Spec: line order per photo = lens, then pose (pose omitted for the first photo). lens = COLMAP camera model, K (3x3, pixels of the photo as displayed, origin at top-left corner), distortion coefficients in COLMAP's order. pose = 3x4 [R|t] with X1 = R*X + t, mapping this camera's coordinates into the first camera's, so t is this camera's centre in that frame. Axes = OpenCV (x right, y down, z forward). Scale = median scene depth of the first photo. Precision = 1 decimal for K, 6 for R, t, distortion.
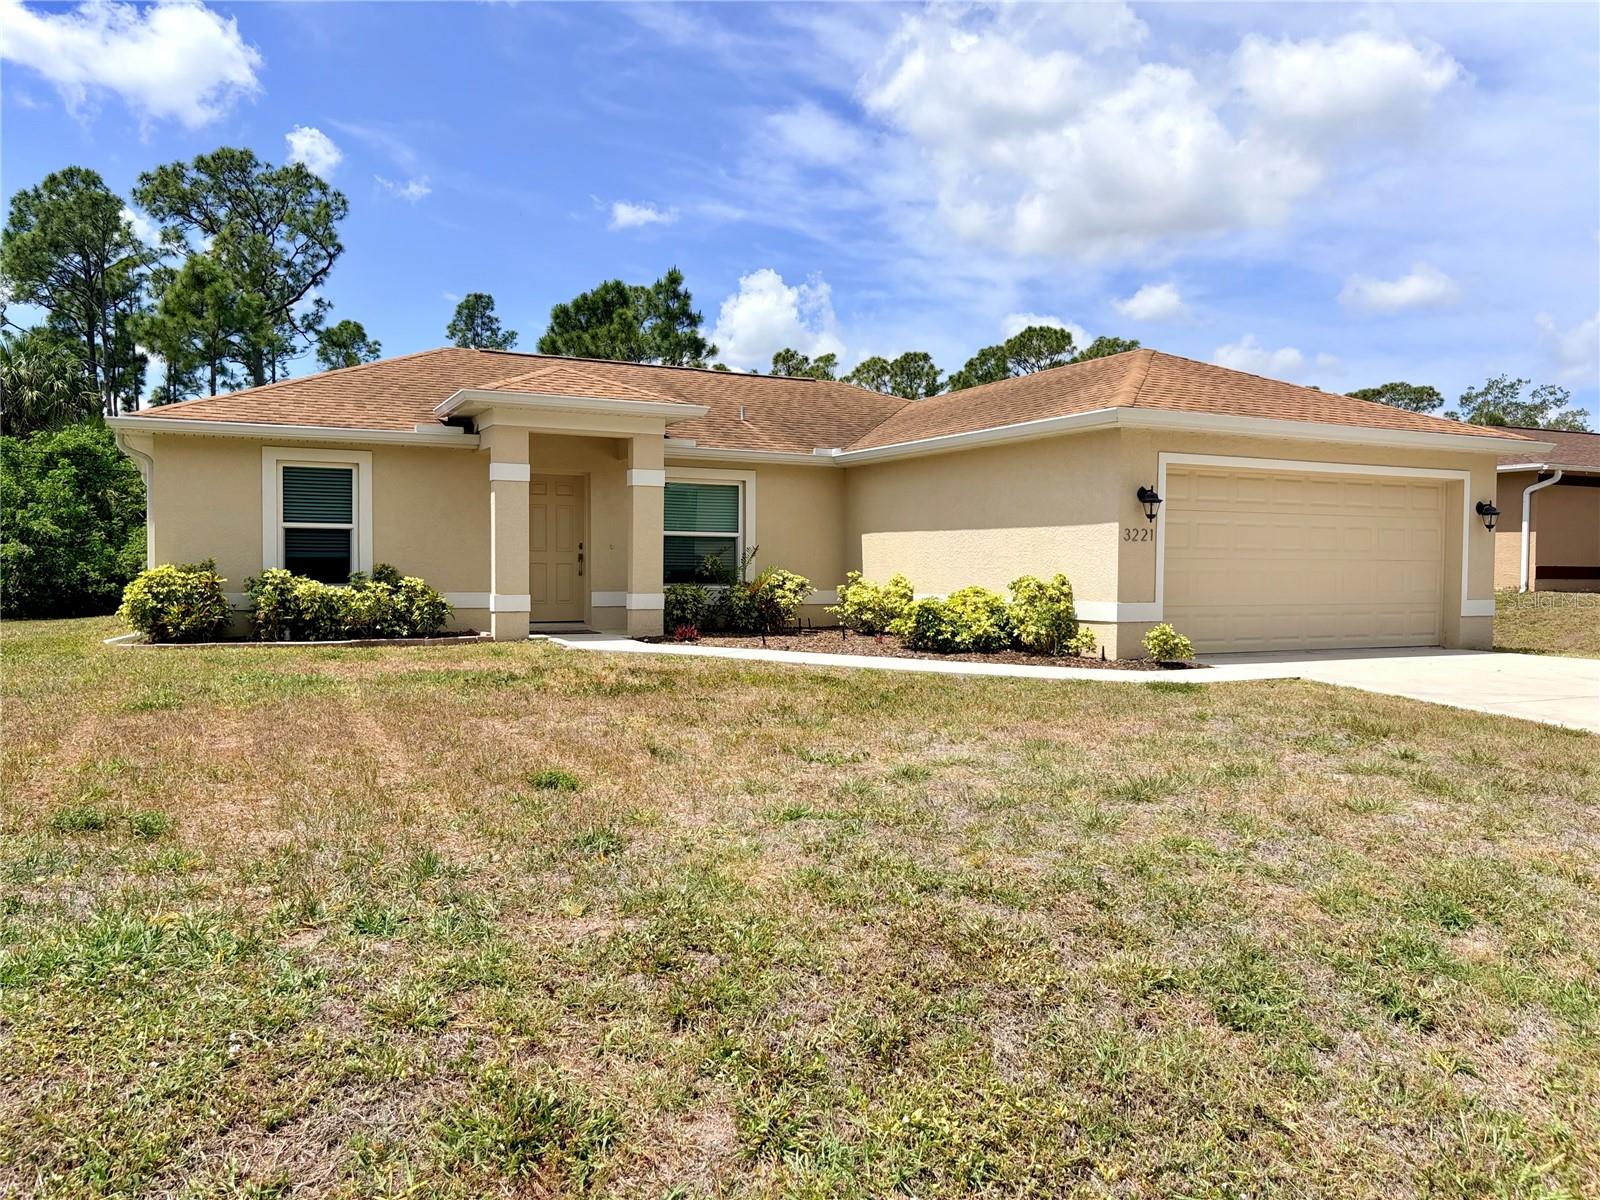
lens RADIAL K [[1236.1, 0, 800.0], [0, 1236.1, 600.0], [0, 0, 1]] dist [0.000927, 0.000152]
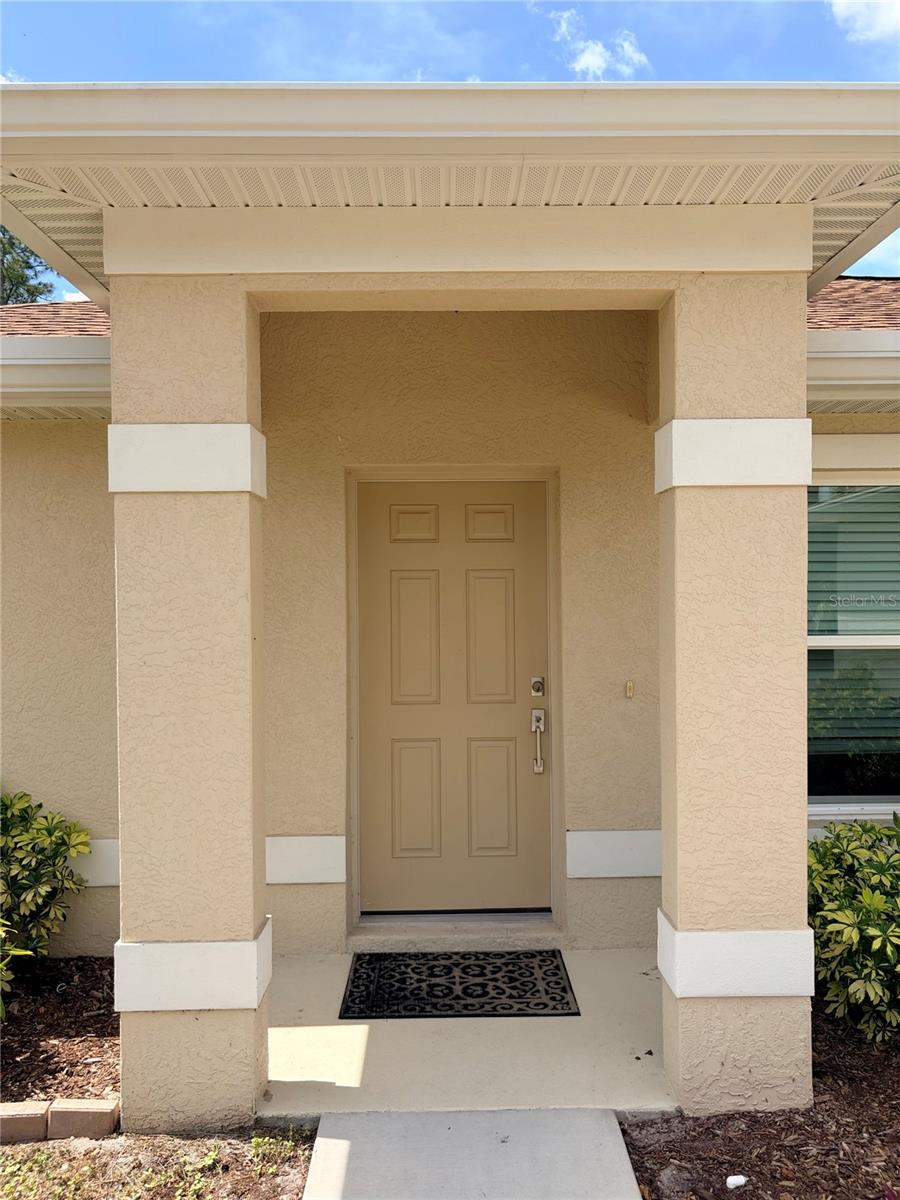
lens RADIAL K [[969.0, 0, 364.5], [0, 969.0, 601.0], [0, 0, 1]] dist [0.003819, -0.000095]
pose [[0.860435, -0.008859, -0.509483, -0.090996], [-0.005965, 0.999605, -0.027456, -0.065424], [0.509525, 0.026663, 0.860043, 0.817495]]
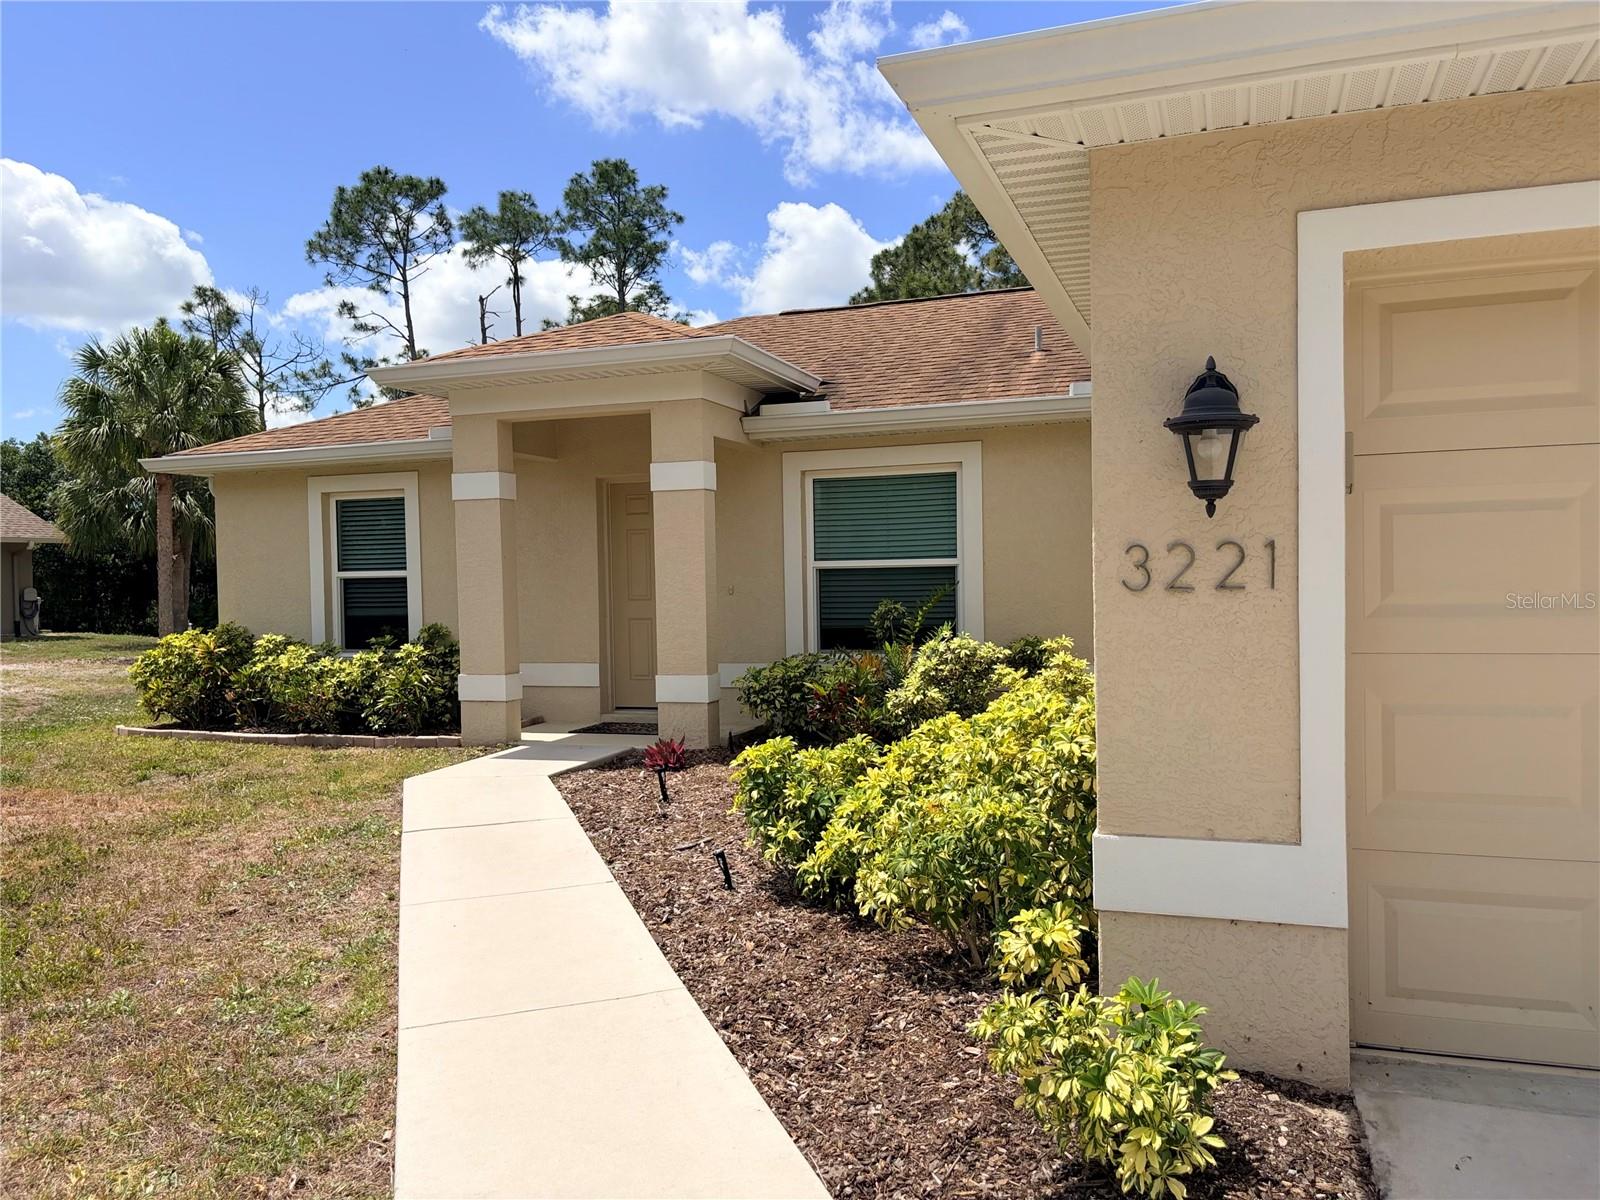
lens RADIAL K [[1236.1, 0, 800.0], [0, 1236.1, 600.0], [0, 0, 1]] dist [0.000927, 0.000152]
pose [[0.691294, -0.007868, -0.722531, 0.336896], [0.007863, 0.999963, -0.003366, -0.039255], [0.722531, -0.003354, 0.691330, 0.657197]]
